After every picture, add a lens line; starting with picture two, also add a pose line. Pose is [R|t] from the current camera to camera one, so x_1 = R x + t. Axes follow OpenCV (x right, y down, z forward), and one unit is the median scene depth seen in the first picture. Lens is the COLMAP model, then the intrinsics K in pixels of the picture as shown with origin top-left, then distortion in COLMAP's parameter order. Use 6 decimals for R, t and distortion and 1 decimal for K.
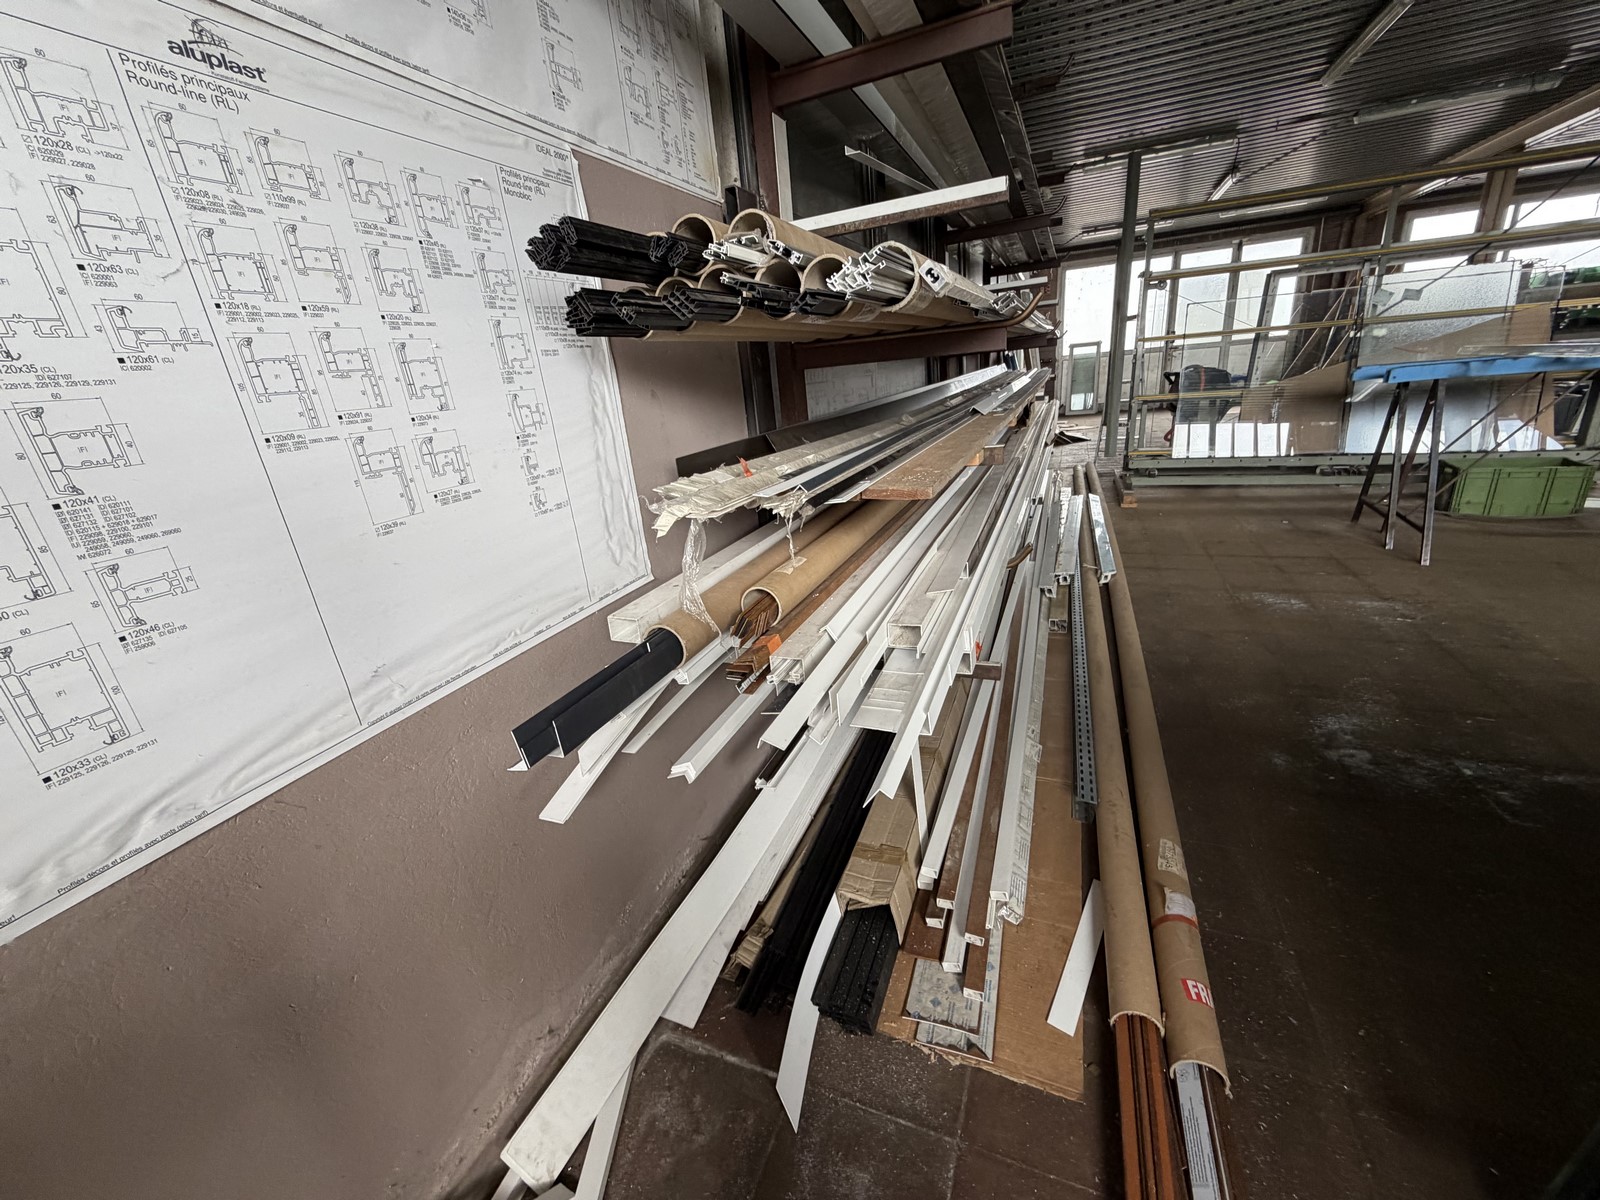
lens RADIAL K [[640.0, 0, 799.5], [0, 640.0, 603.7], [0, 0, 1]] dist [-0.002034, -0.000519]
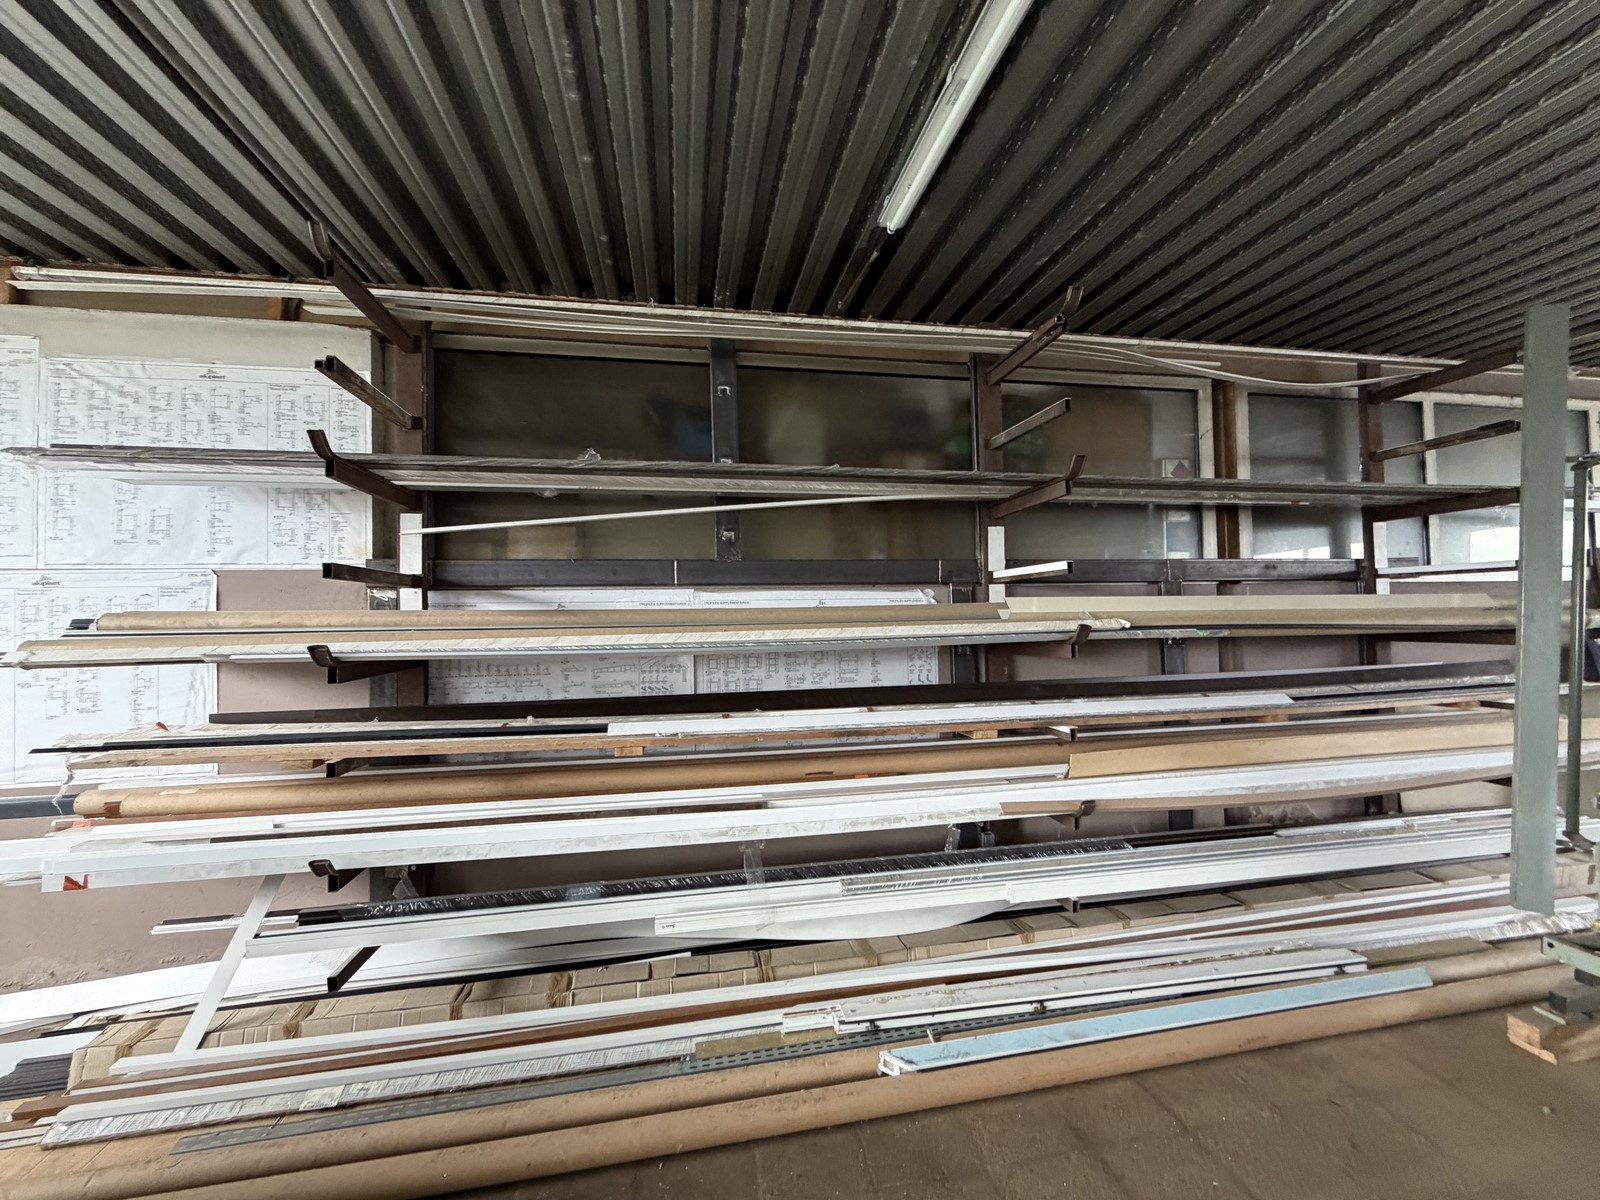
lens RADIAL K [[640.0, 0, 800.1], [0, 640.0, 597.8], [0, 0, 1]] dist [-0.002034, -0.000519]
pose [[0.536971, 0.067876, -0.840866, 2.694602], [-0.319037, 0.939068, -0.127931, -1.018217], [0.780947, 0.336962, 0.525907, 1.498425]]
